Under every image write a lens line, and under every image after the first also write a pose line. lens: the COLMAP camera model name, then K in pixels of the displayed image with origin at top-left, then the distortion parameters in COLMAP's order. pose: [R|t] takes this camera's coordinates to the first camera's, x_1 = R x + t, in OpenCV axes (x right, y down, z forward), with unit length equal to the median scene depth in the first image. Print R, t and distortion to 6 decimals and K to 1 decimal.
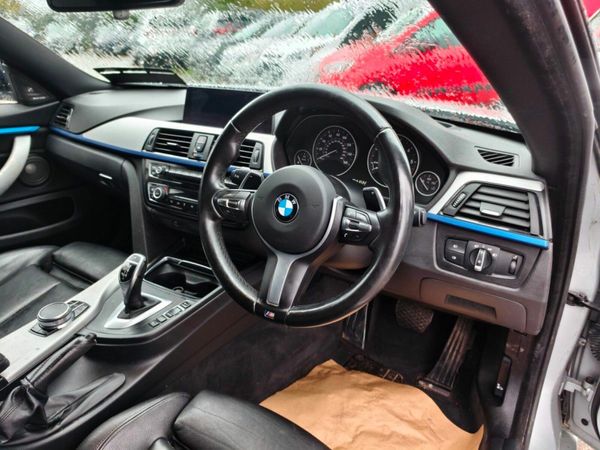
lens RADIAL K [[423.0, 0, 302.4], [0, 423.0, 226.9], [0, 0, 1]] dist [0.024875, -0.030593]
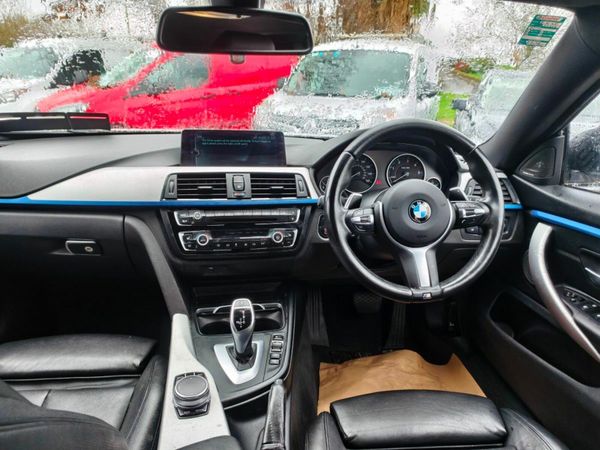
lens RADIAL K [[423.0, 0, 295.9], [0, 423.0, 227.5], [0, 0, 1]] dist [0.024875, -0.030593]
pose [[0.777290, -0.182927, 0.601961, -0.788073], [0.234291, 0.972141, -0.007111, -0.054096], [-0.583890, 0.146562, 0.798494, 0.128676]]
